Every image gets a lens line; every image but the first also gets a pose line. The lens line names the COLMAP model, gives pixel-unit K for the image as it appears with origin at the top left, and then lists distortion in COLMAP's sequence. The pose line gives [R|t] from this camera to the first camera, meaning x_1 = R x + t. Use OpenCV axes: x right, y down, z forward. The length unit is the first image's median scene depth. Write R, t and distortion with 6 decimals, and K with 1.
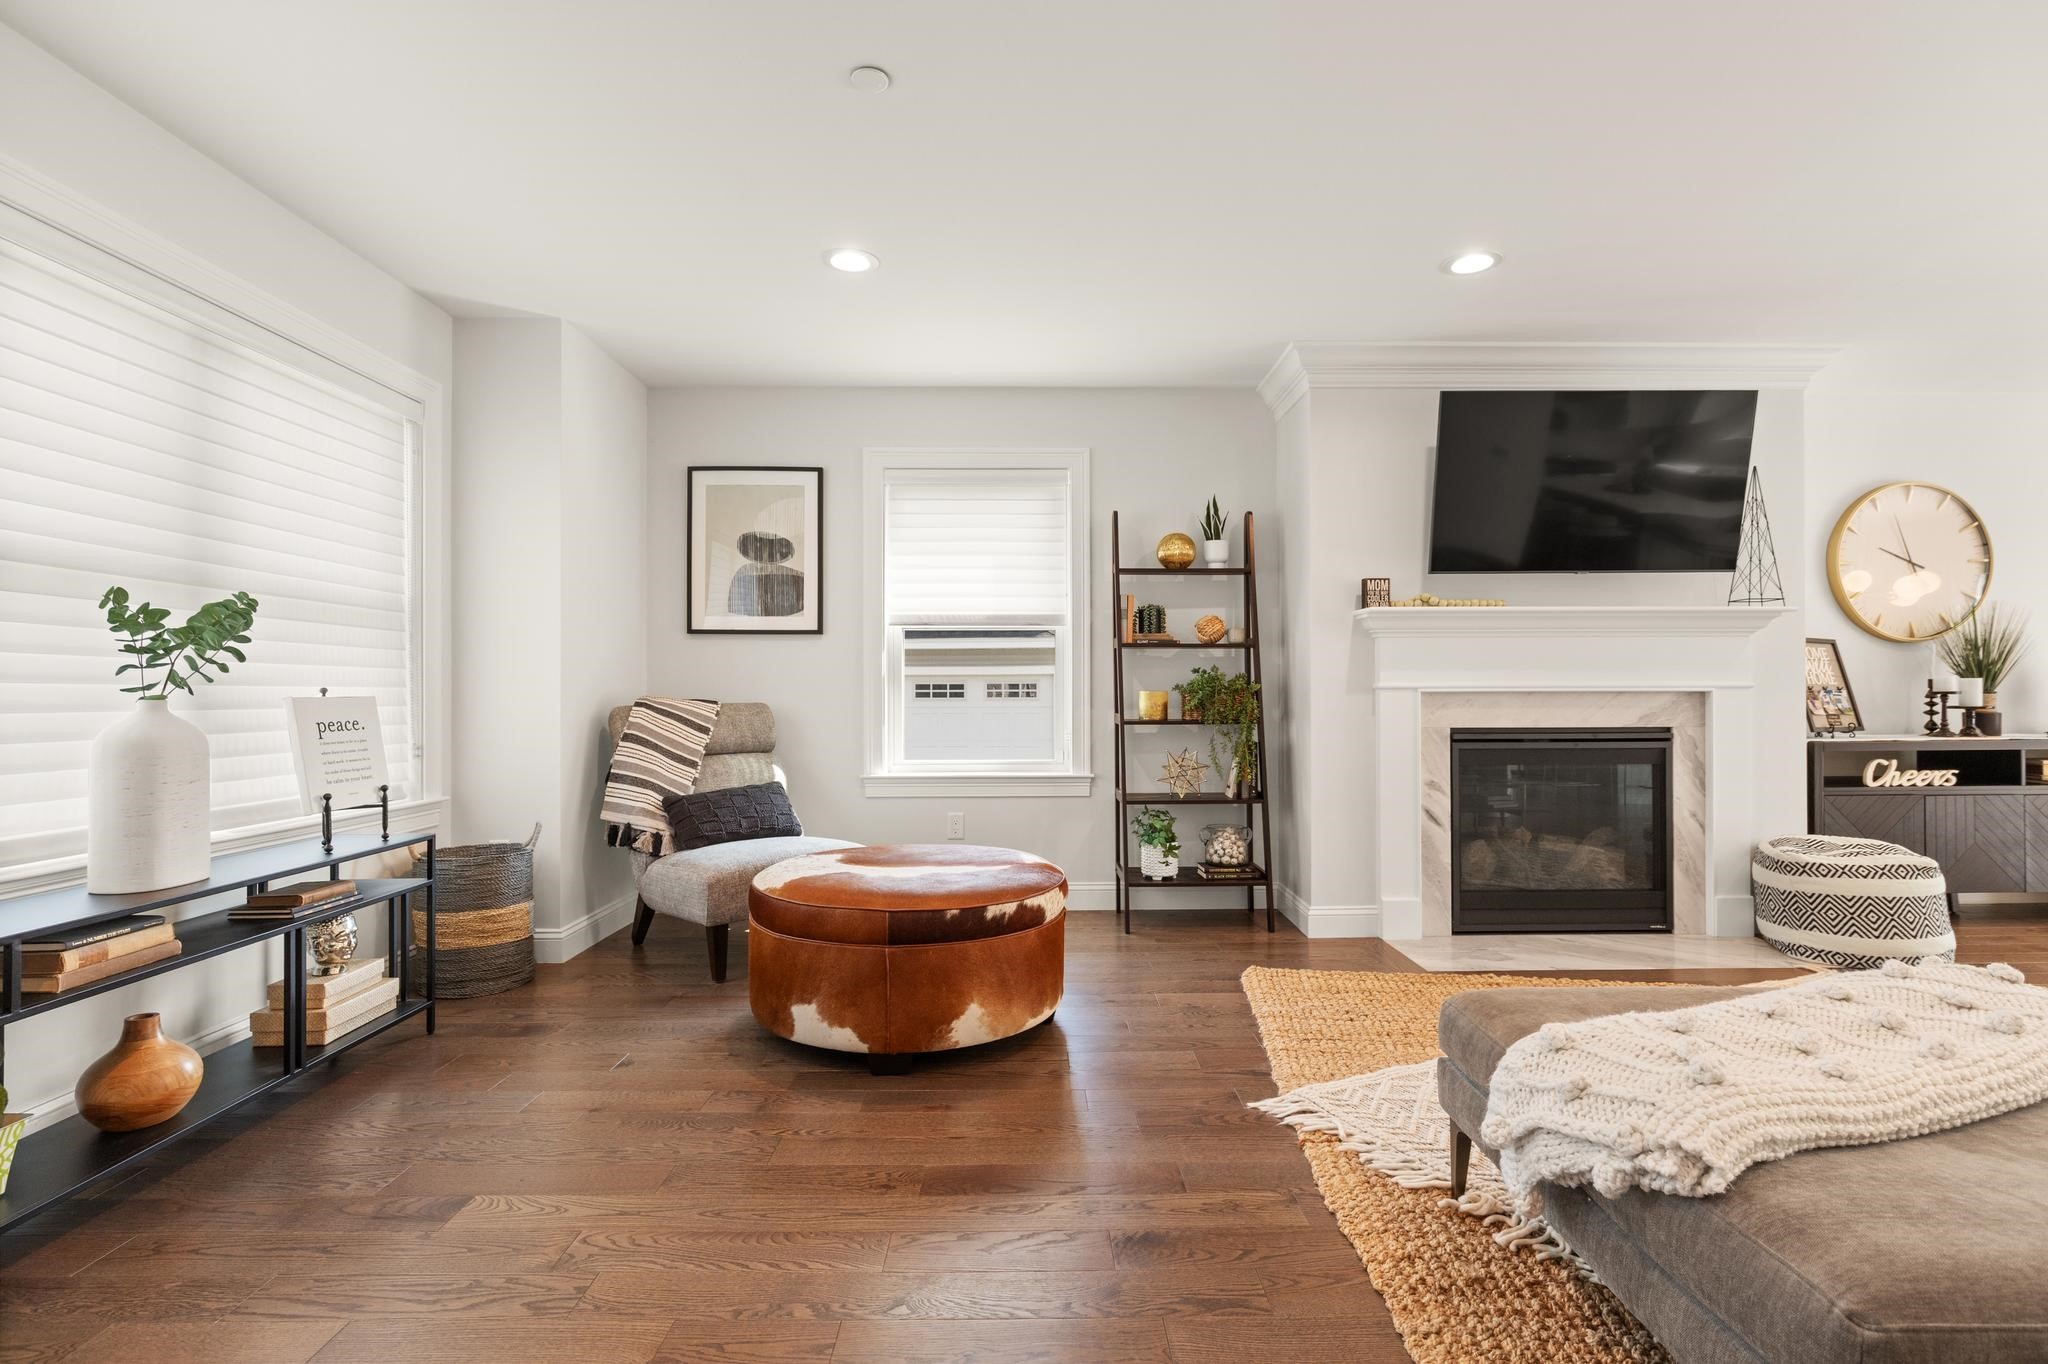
lens RADIAL K [[954.5, 0, 1031.0], [0, 954.5, 685.6], [0, 0, 1]] dist [0.000338, -0.000662]
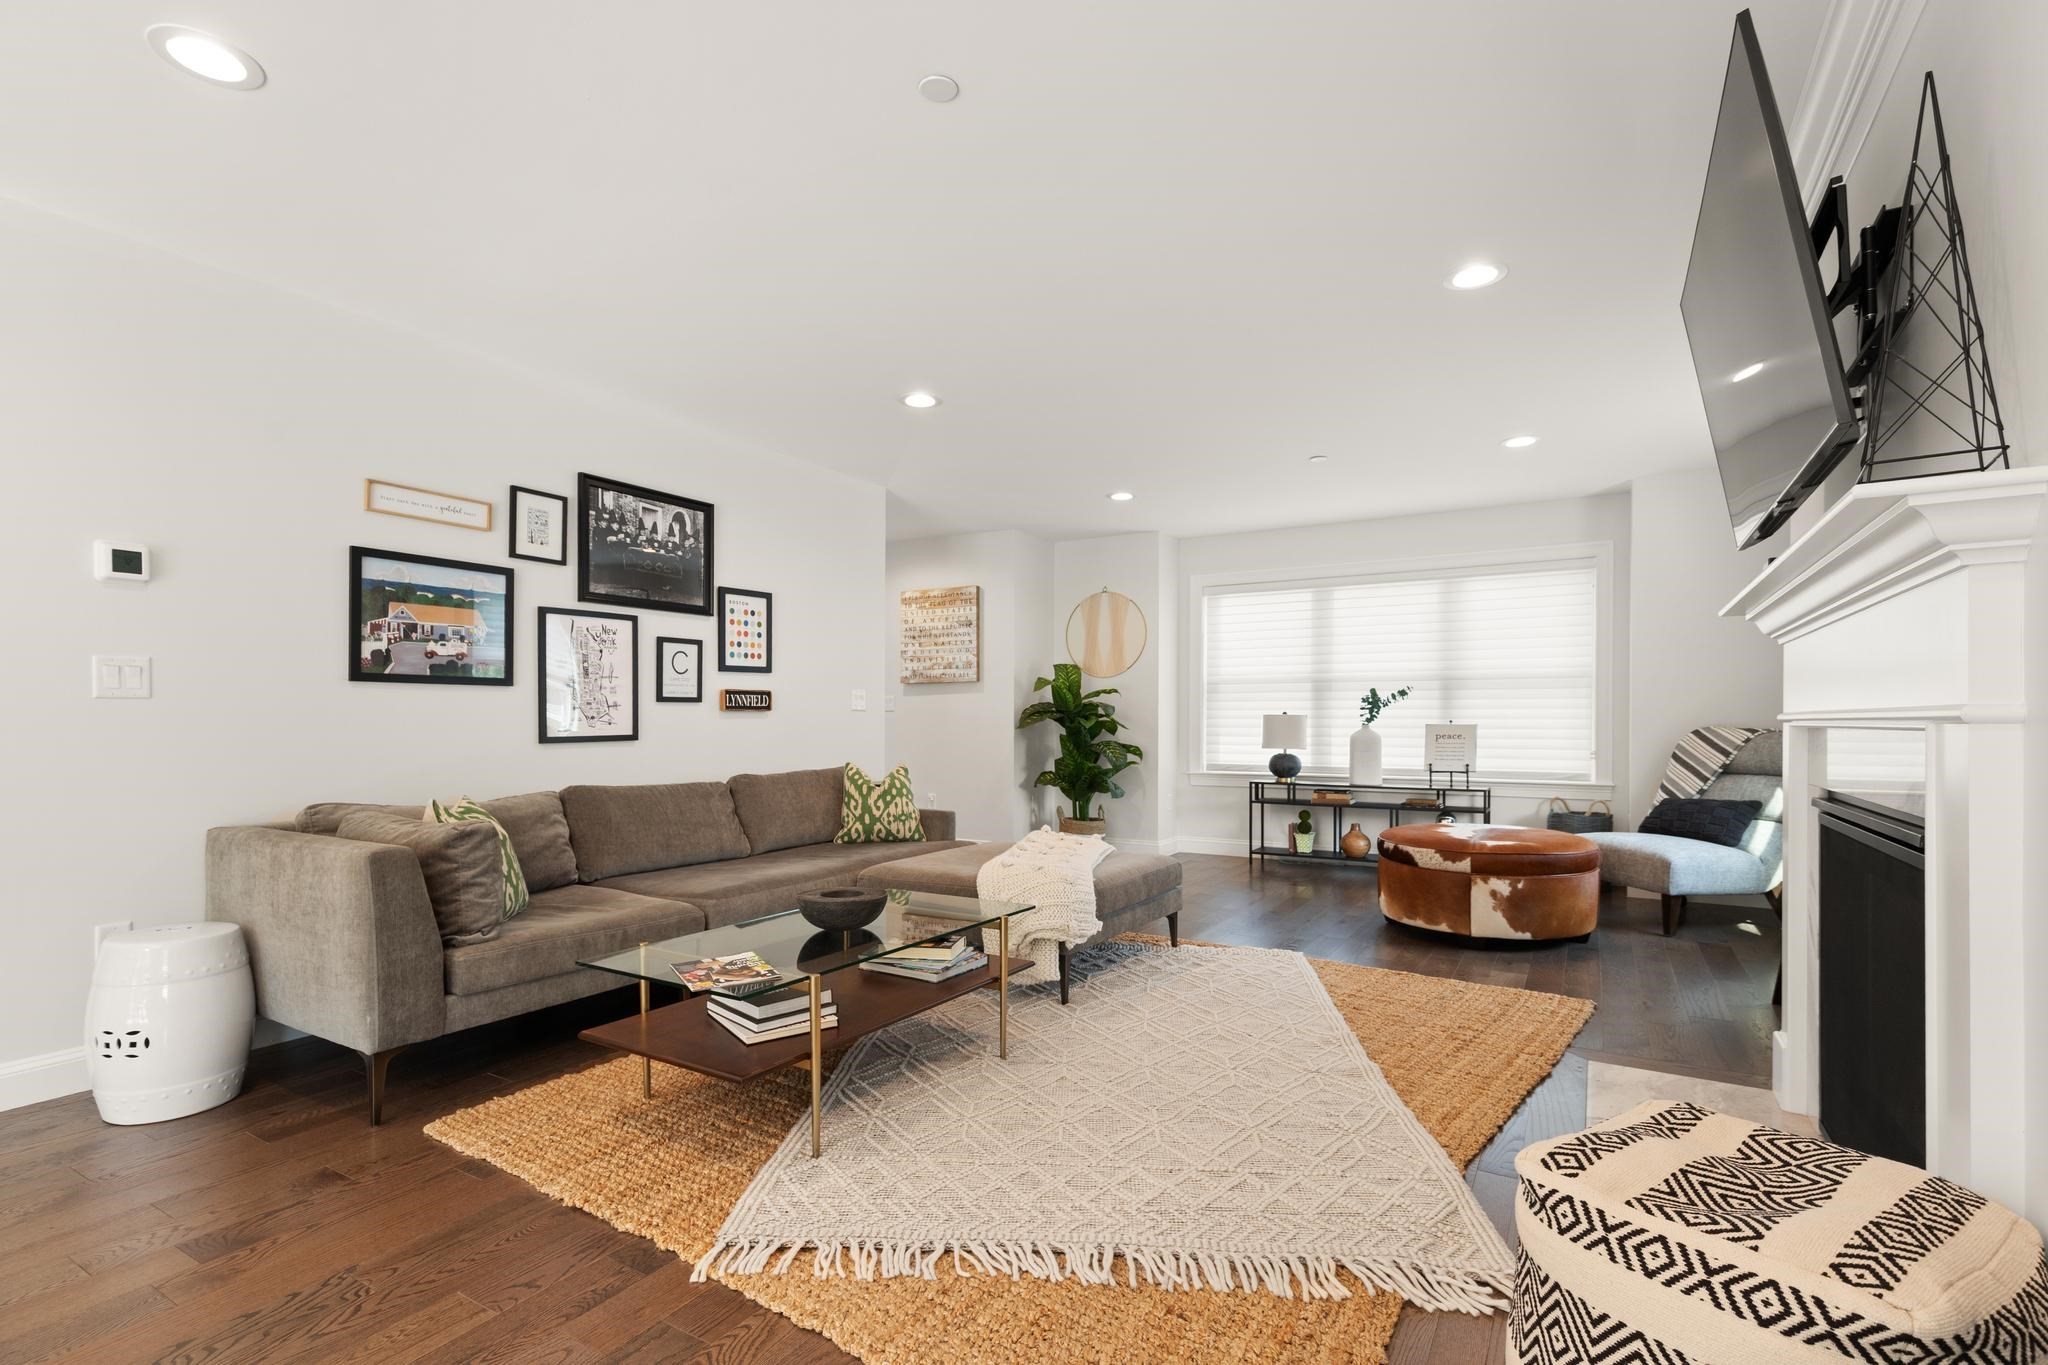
lens RADIAL K [[949.5, 0, 1045.5], [0, 949.5, 725.6], [0, 0, 1]] dist [0.009009, -0.001942]
pose [[-0.517993, 0.006847, -0.855357, 1.175386], [0.007905, 0.999964, 0.003218, -0.000278], [0.855348, -0.005094, -0.518029, 0.880892]]
